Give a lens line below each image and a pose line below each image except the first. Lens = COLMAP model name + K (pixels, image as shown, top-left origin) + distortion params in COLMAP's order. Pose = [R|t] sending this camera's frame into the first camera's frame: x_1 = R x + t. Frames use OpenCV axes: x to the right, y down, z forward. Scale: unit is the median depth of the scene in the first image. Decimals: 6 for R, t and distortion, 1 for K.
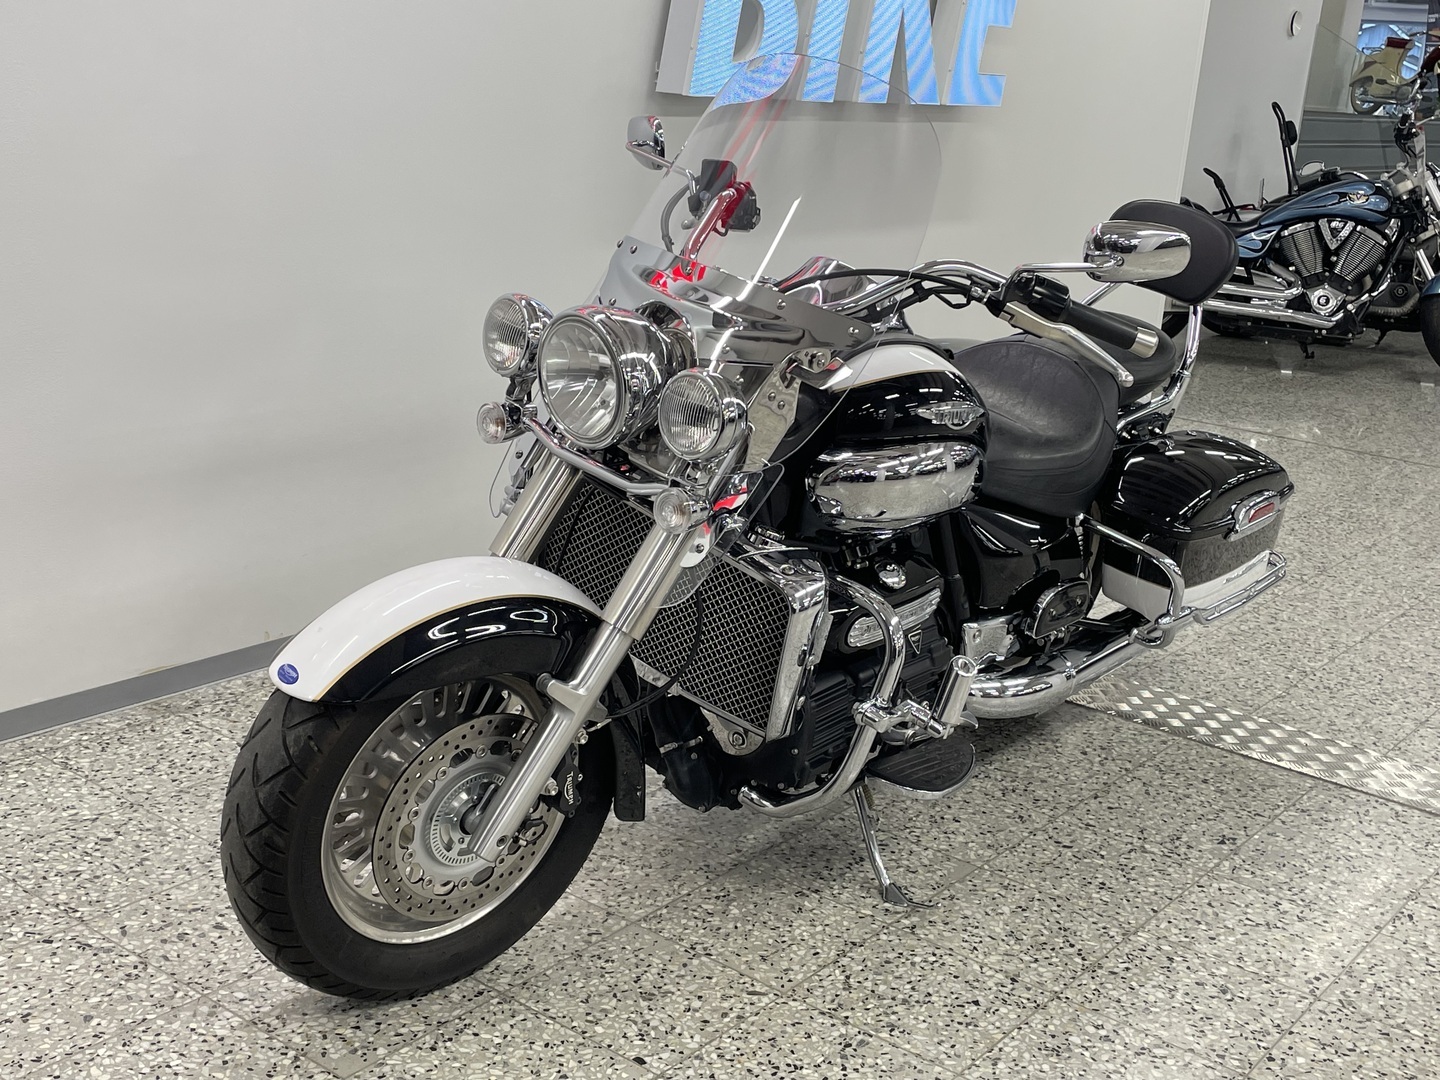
lens RADIAL K [[1738.7, 0, 720.1], [0, 1738.7, 537.3], [0, 0, 1]] dist [0.032330, 0.000000]
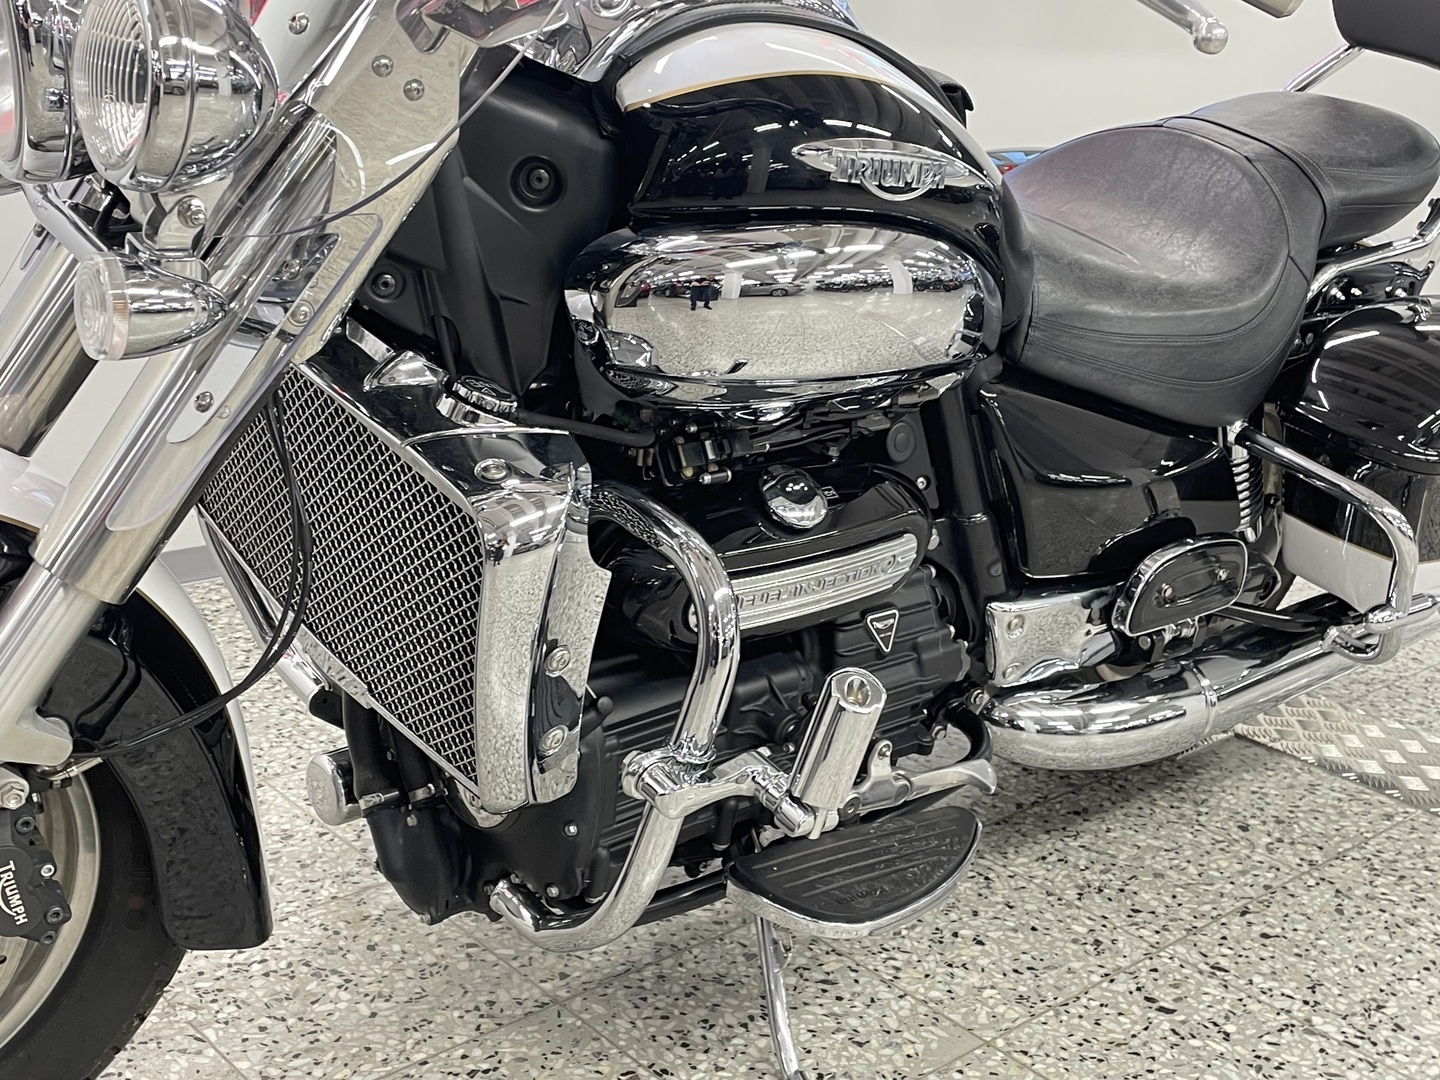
lens RADIAL K [[1738.7, 0, 726.8], [0, 1738.7, 570.2], [0, 0, 1]] dist [0.032330, 0.000000]
pose [[0.985435, 0.050849, -0.162275, 0.140344], [-0.044687, 0.998143, 0.041397, 0.019112], [0.164078, -0.033543, 0.985877, 0.417829]]
